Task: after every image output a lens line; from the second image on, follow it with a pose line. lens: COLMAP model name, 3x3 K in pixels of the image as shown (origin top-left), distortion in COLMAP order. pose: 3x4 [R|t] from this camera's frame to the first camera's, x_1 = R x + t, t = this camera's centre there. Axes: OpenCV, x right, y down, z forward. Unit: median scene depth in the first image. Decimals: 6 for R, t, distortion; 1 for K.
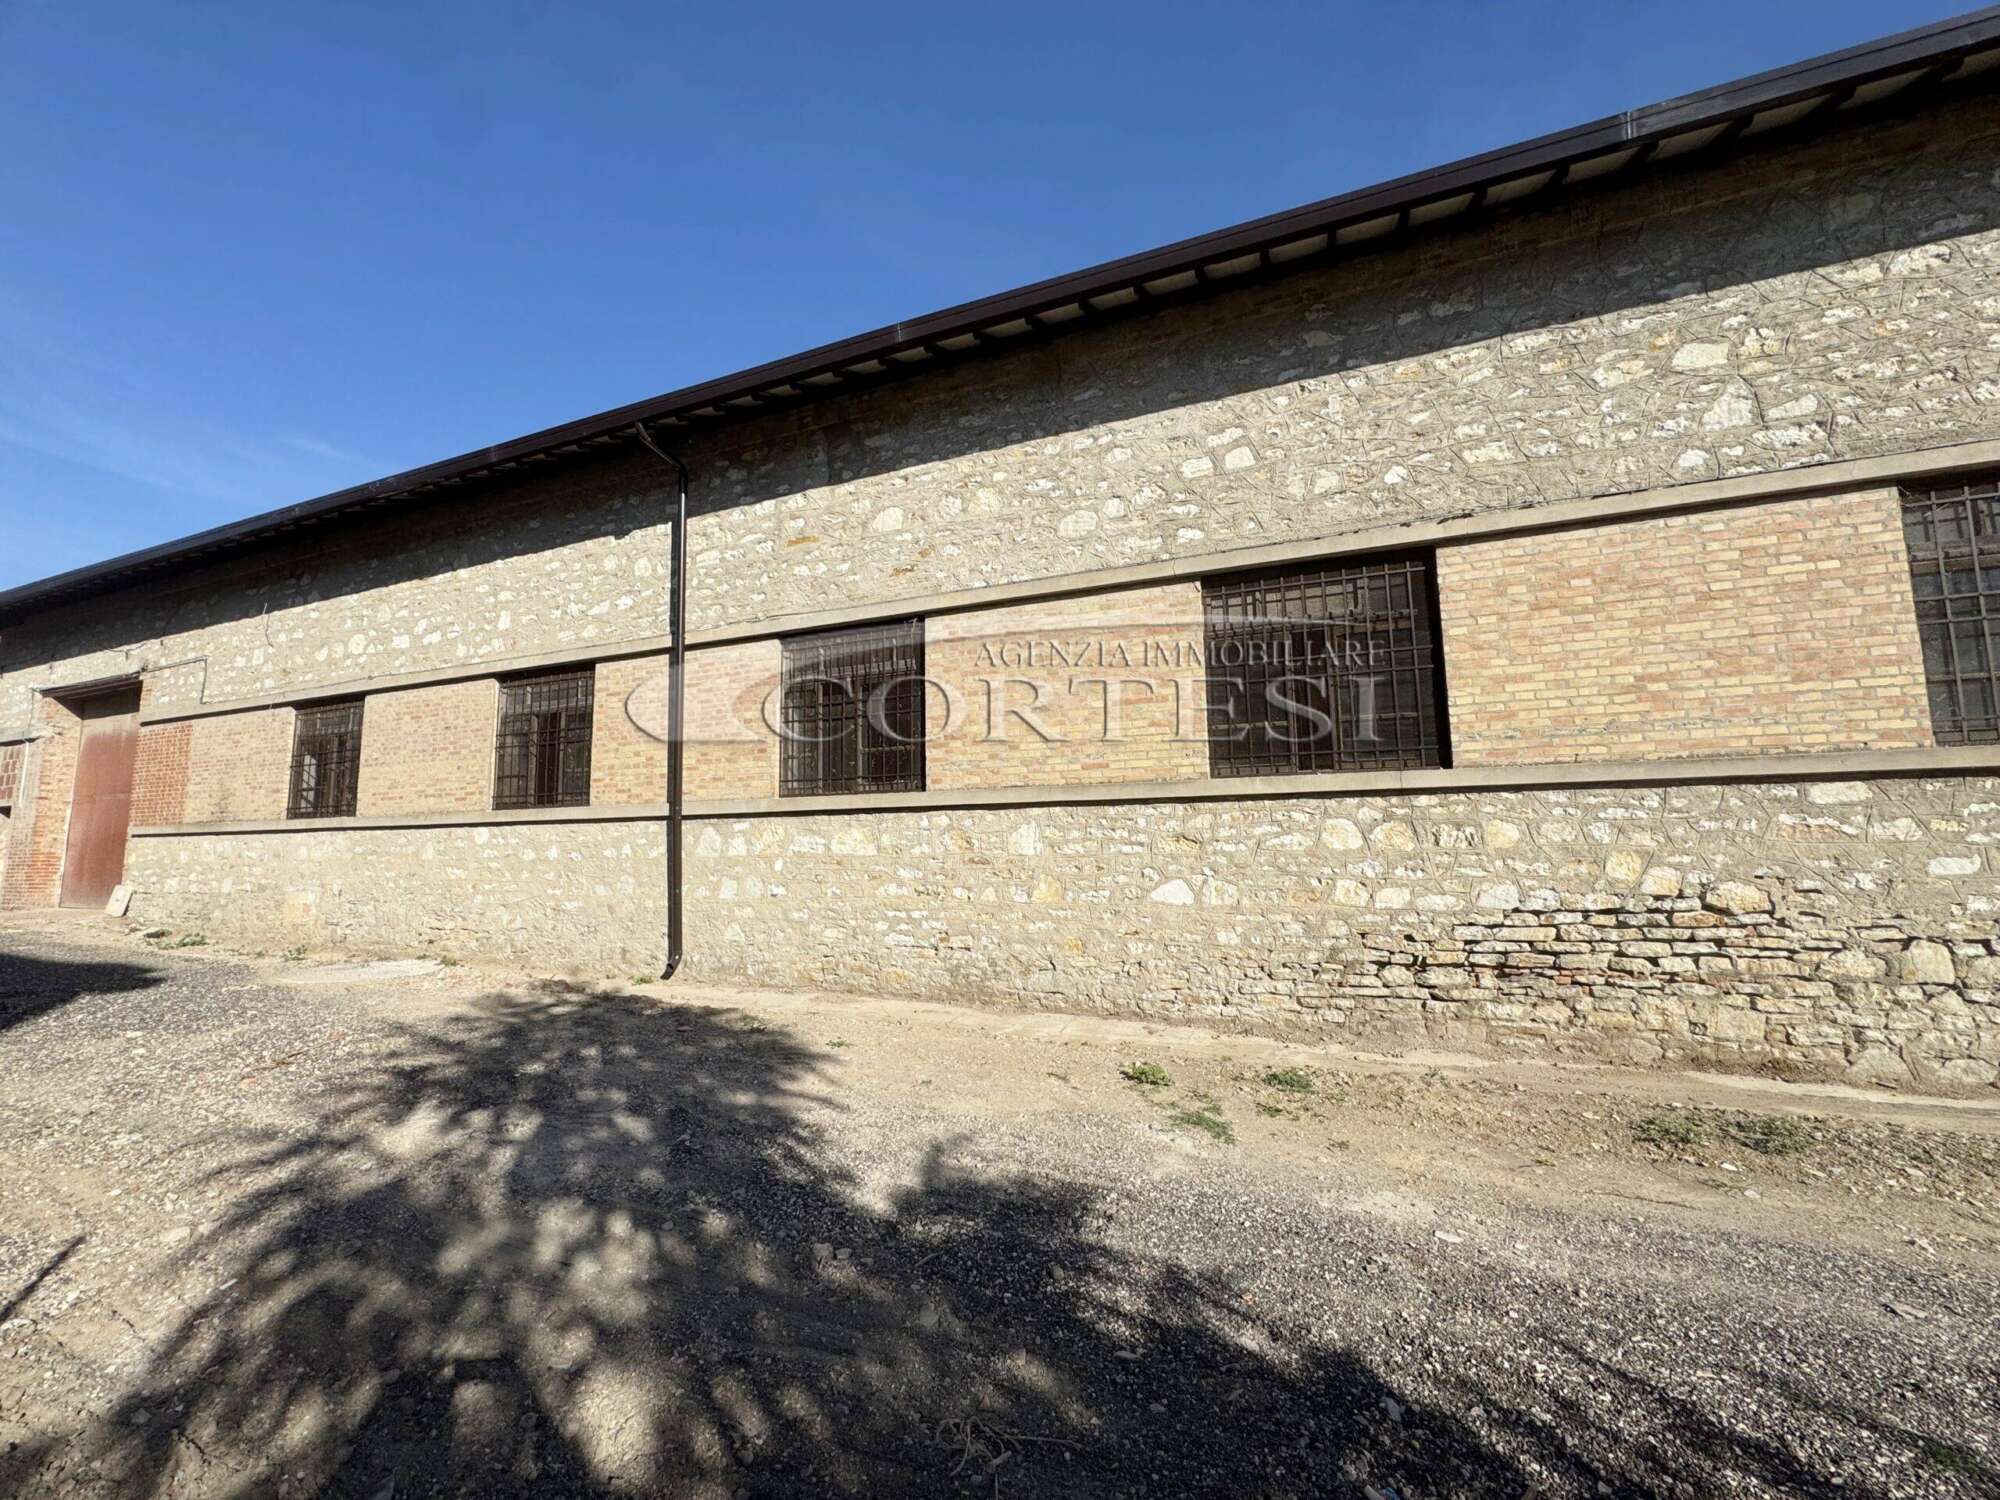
lens RADIAL K [[804.5, 0, 993.7], [0, 804.5, 746.6], [0, 0, 1]] dist [-0.003276, 0.000610]
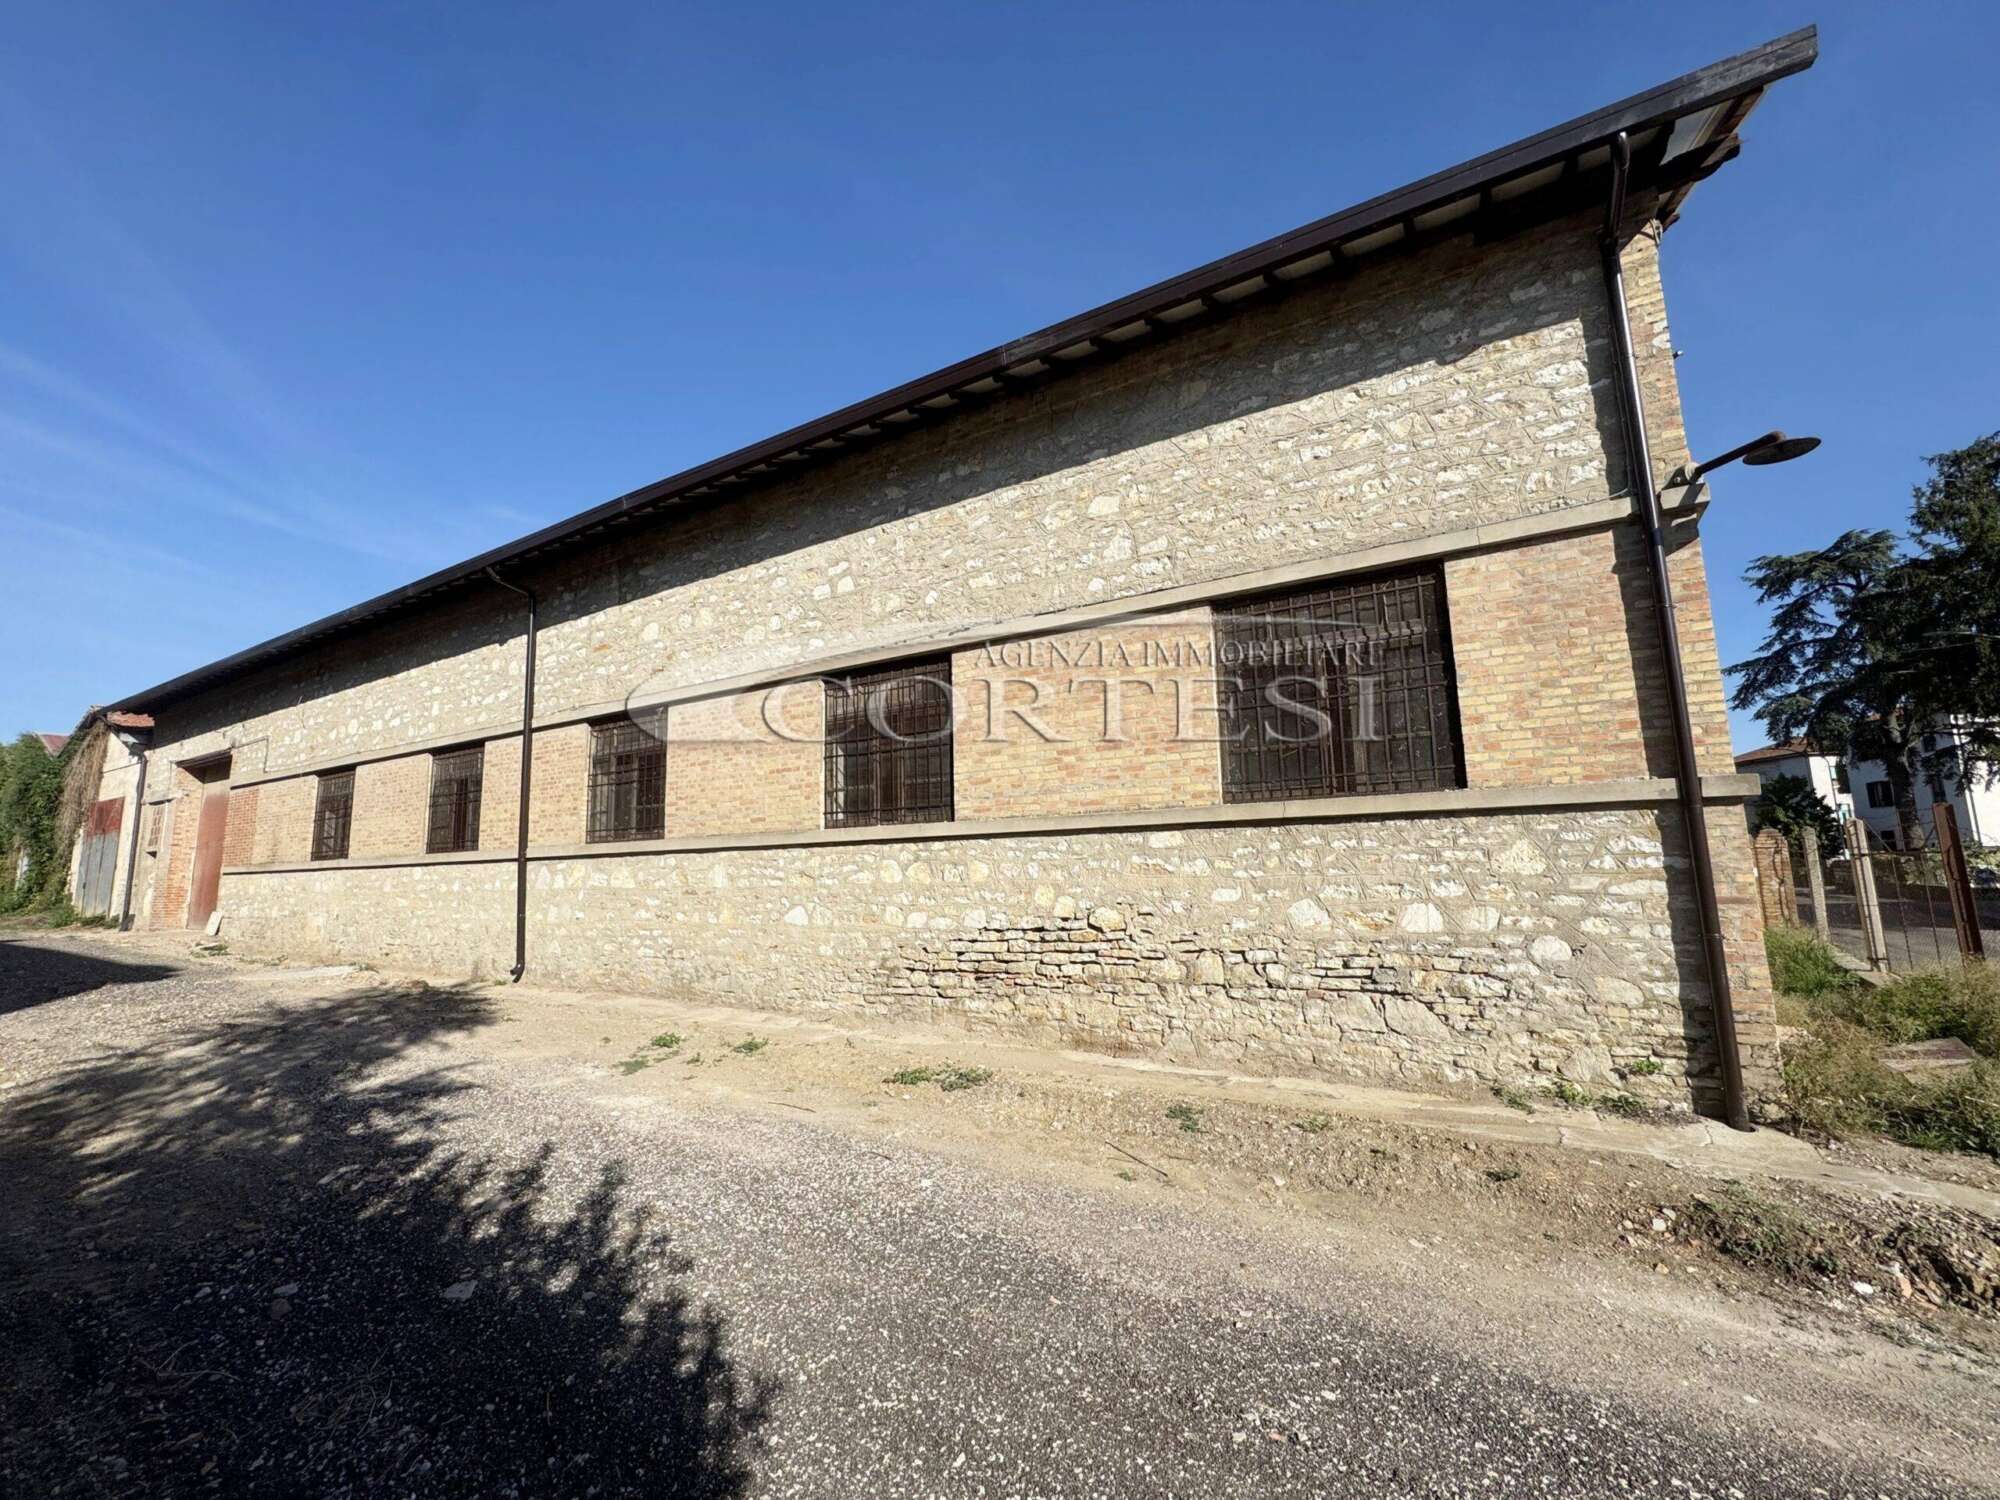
lens RADIAL K [[819.2, 0, 985.8], [0, 819.2, 749.4], [0, 0, 1]] dist [-0.001334, 0.000117]
pose [[0.988729, -0.030550, -0.146564, 0.721551], [0.027058, 0.999302, -0.025759, -0.048306], [0.147248, 0.021503, 0.988866, -0.287763]]
